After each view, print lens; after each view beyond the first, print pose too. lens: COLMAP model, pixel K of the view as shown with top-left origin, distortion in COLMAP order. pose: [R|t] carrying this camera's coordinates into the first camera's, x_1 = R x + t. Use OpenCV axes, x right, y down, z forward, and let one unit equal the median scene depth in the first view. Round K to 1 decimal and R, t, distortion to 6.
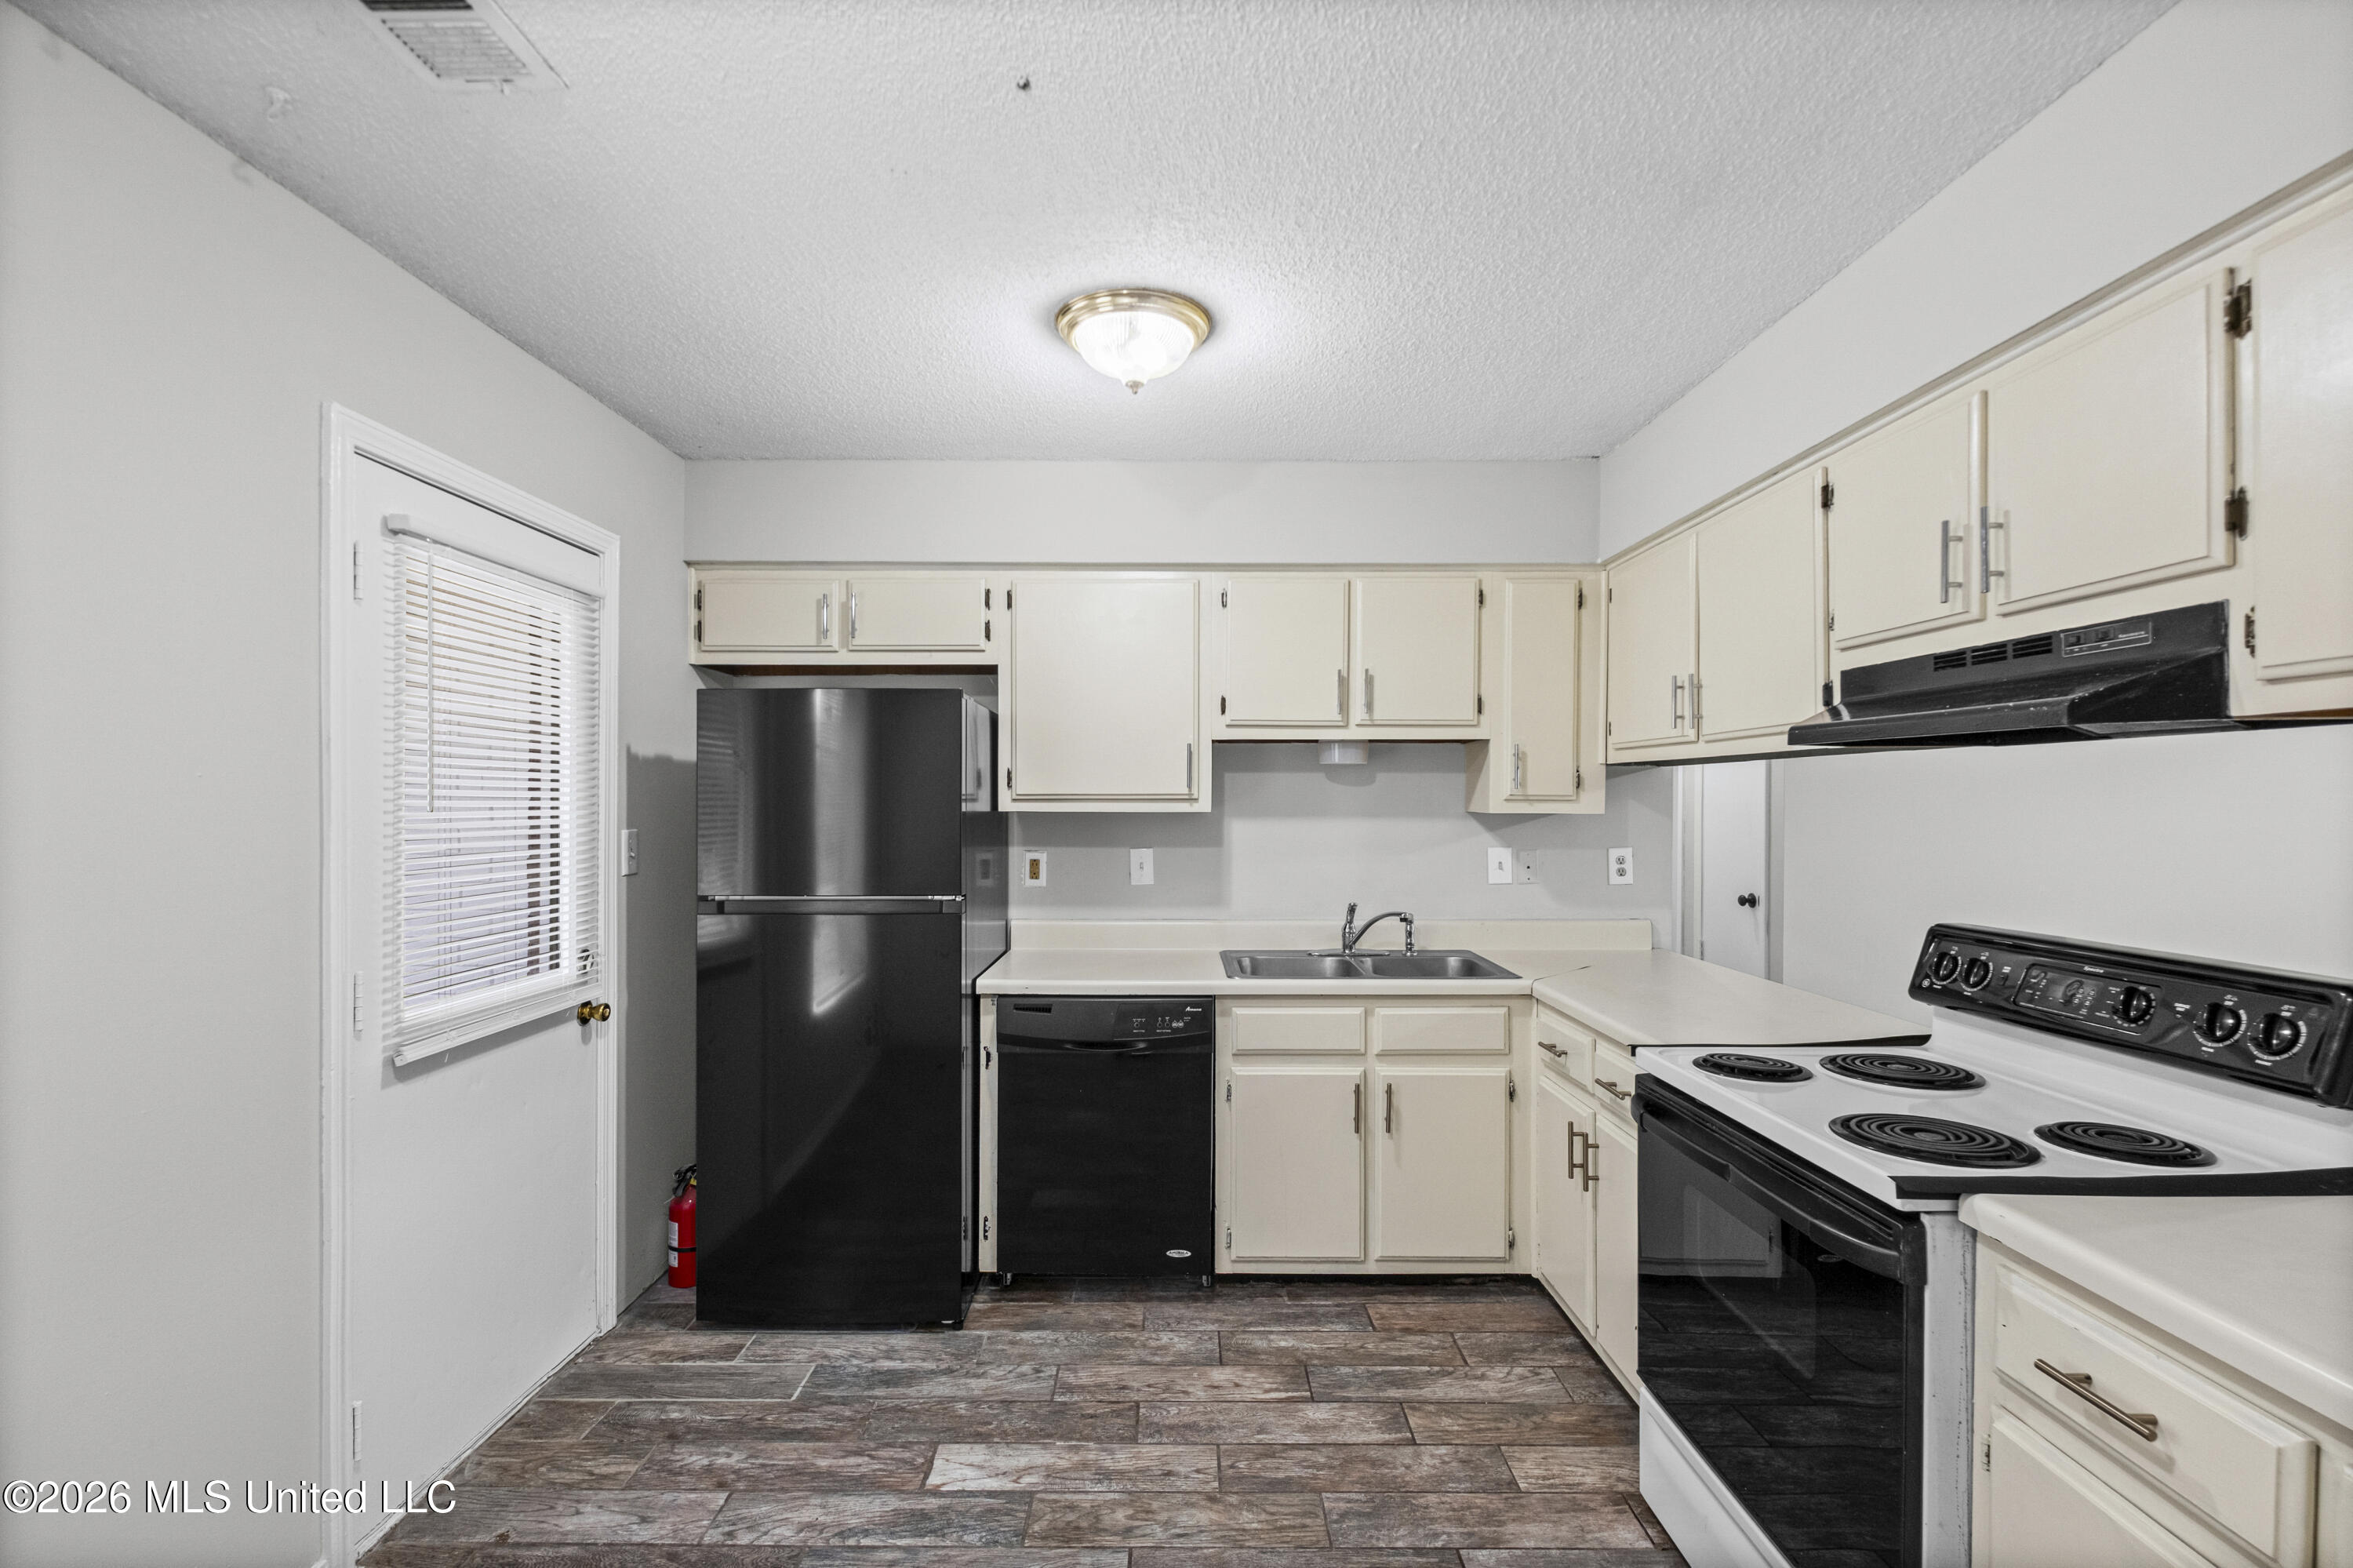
lens RADIAL K [[1046.3, 0, 1168.1], [0, 1046.3, 809.3], [0, 0, 1]] dist [0.002987, -0.004518]
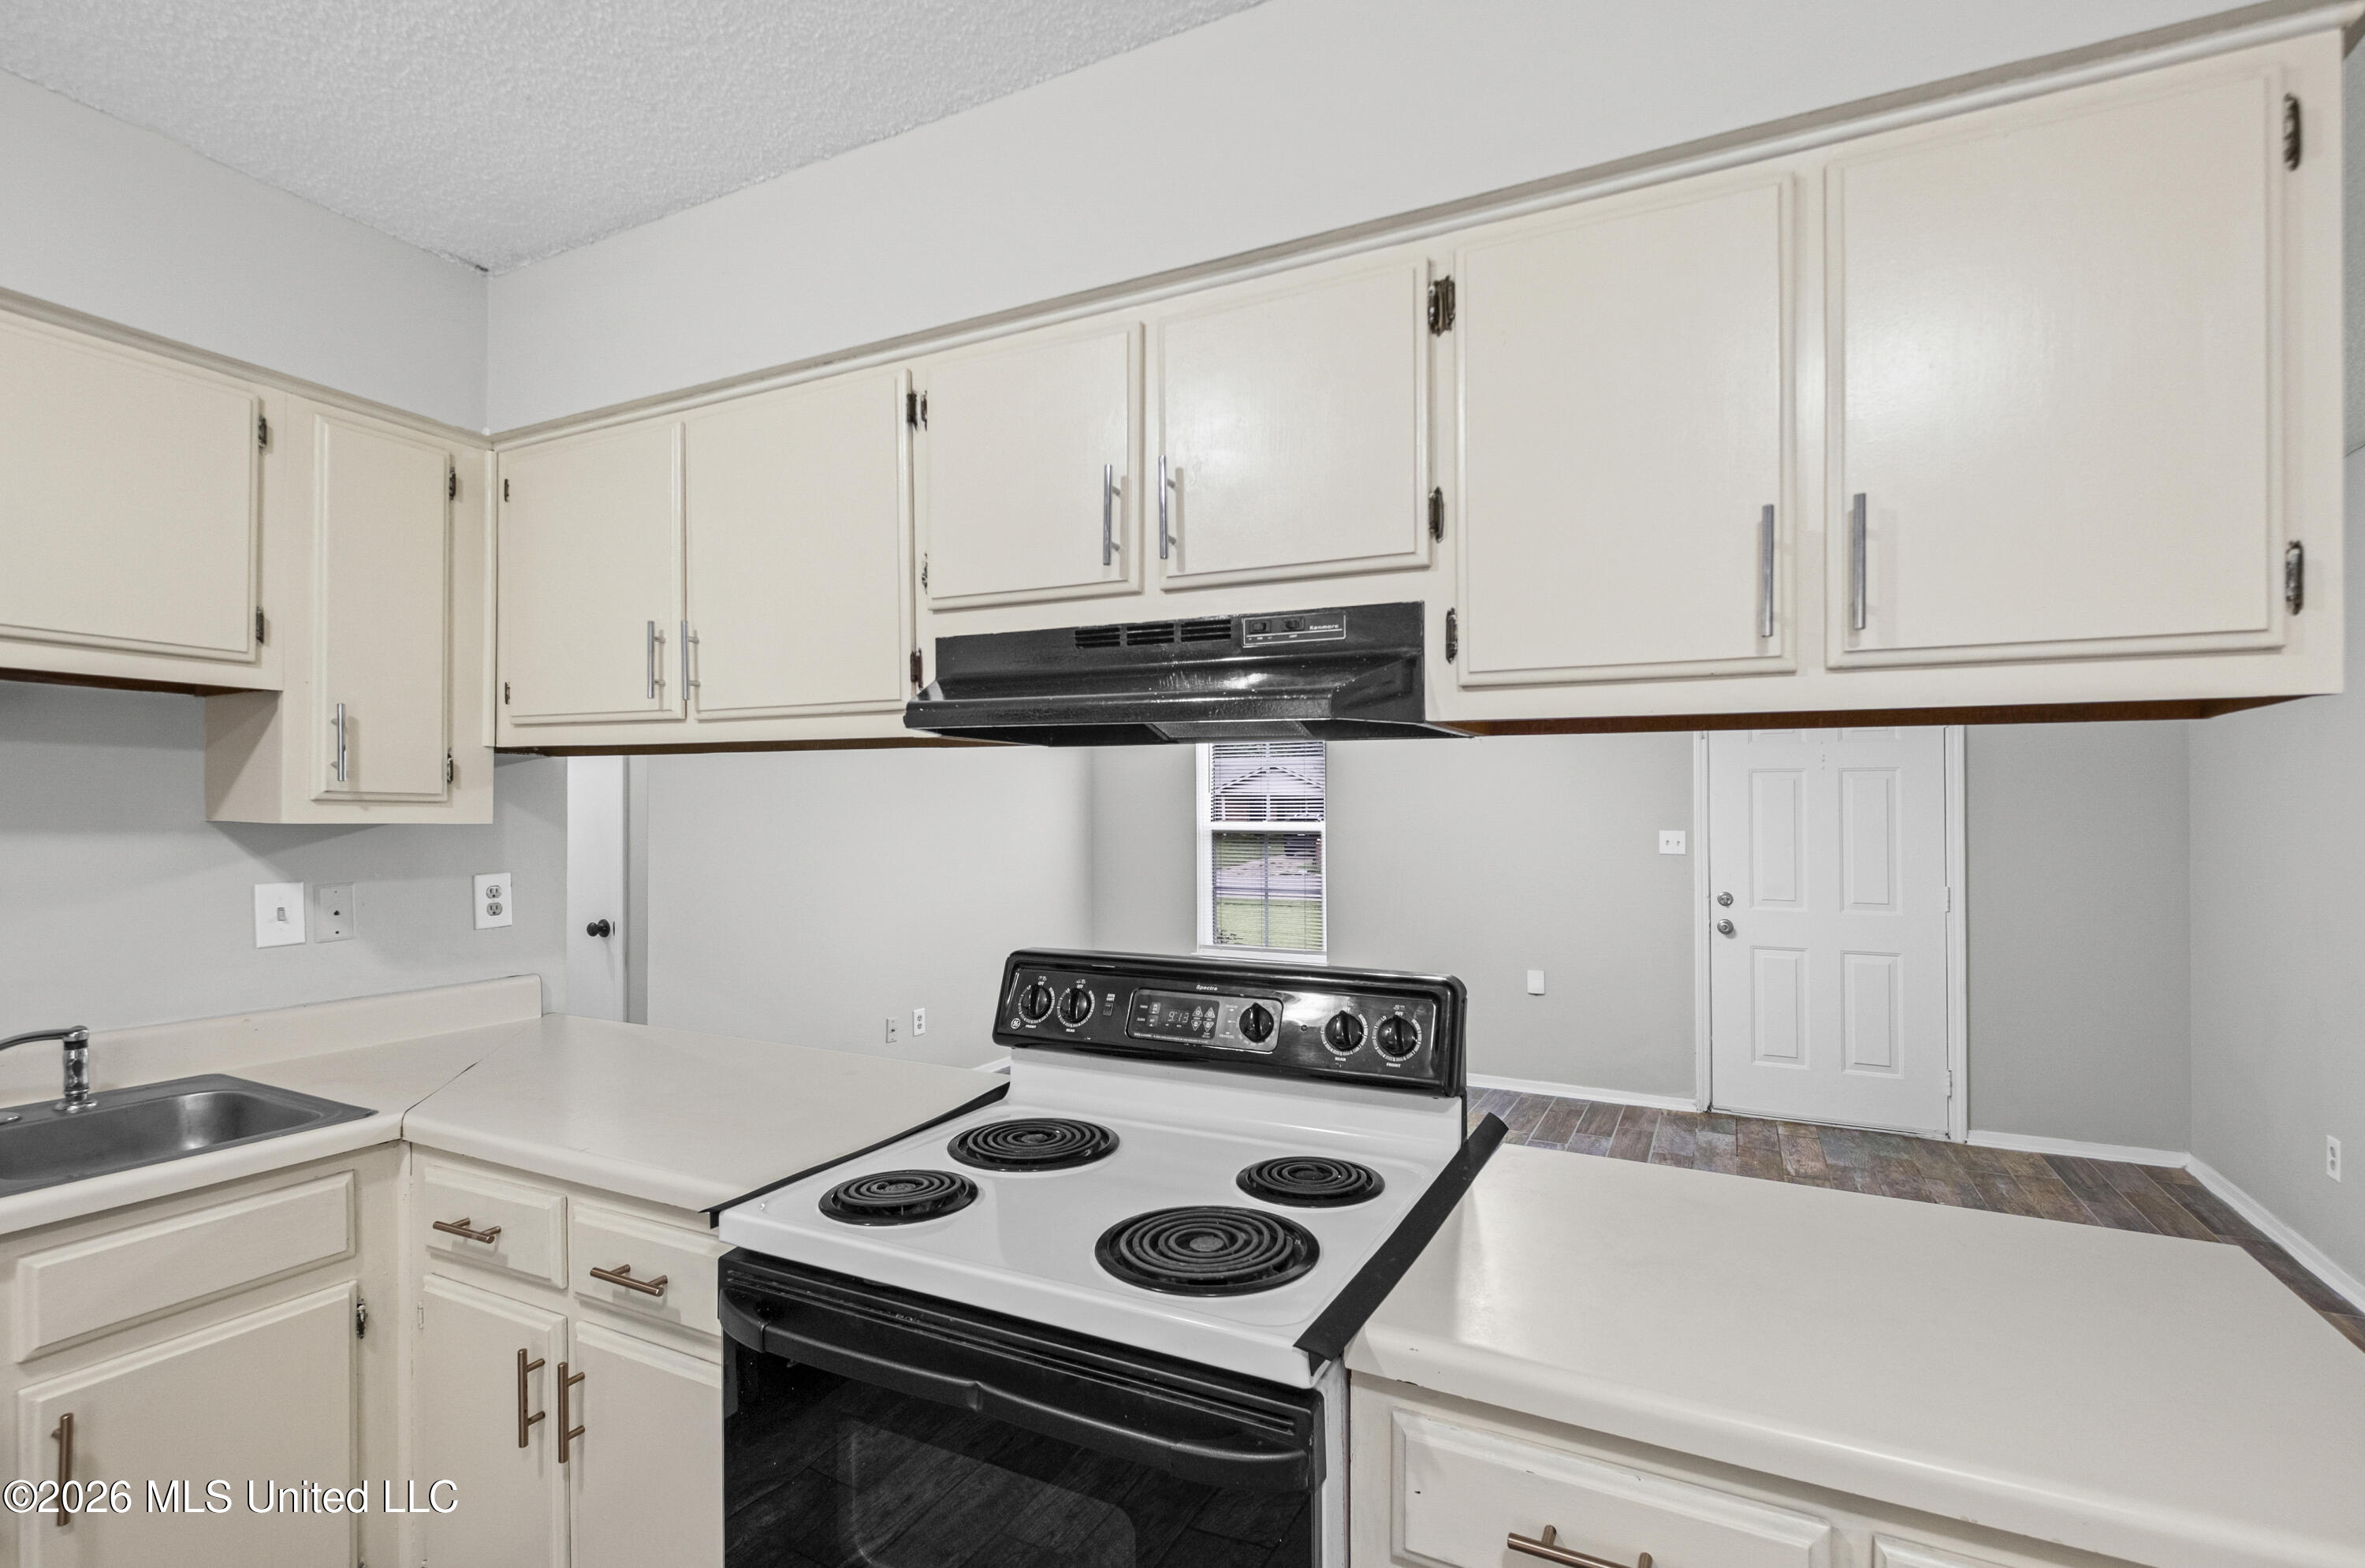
lens RADIAL K [[1077.4, 0, 1188.4], [0, 1077.4, 820.5], [0, 0, 1]] dist [-0.000528, -0.001666]
pose [[0.443142, -0.002600, 0.896448, 0.008375], [-0.000019, 0.999996, 0.002909, 0.000270], [-0.896451, -0.001306, 0.443140, 0.351516]]
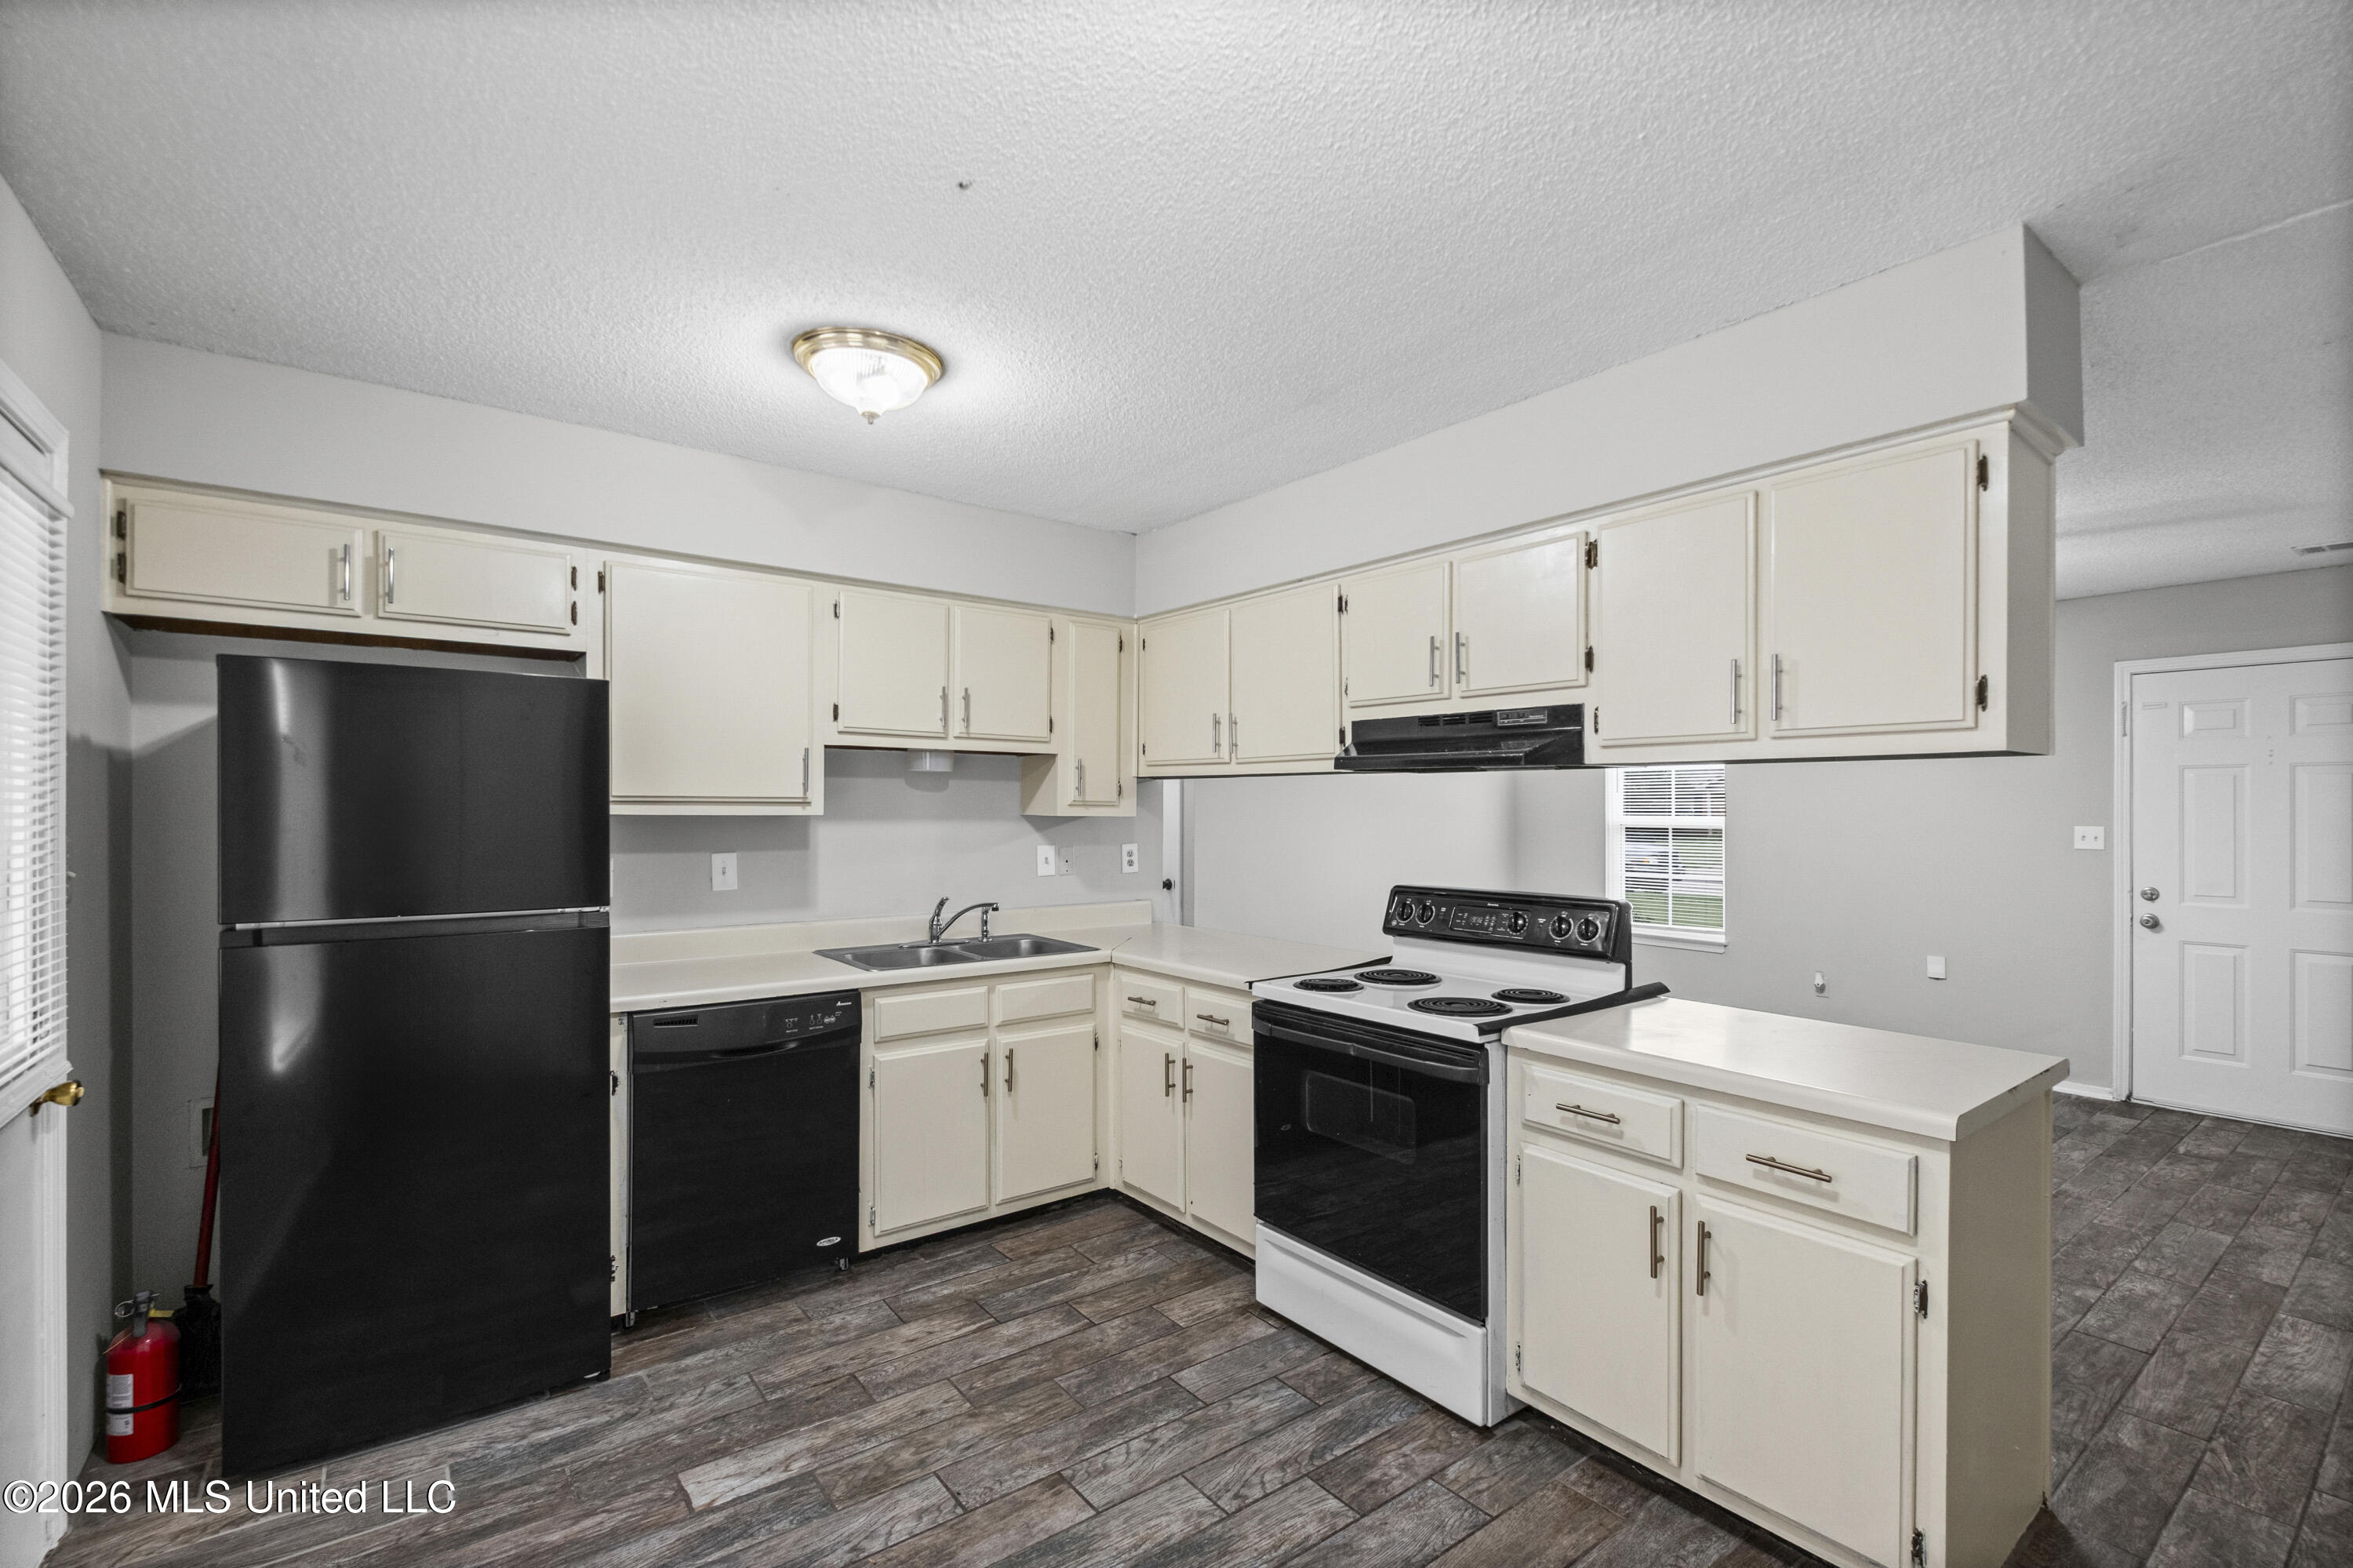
lens RADIAL K [[1043.3, 0, 1177.4], [0, 1043.3, 813.2], [0, 0, 1]] dist [0.001356, -0.004209]
pose [[0.790412, 0.000618, 0.612575, -0.352528], [-0.000011, 1.000000, -0.000995, 0.001760], [-0.612575, 0.000780, 0.790412, -0.028126]]
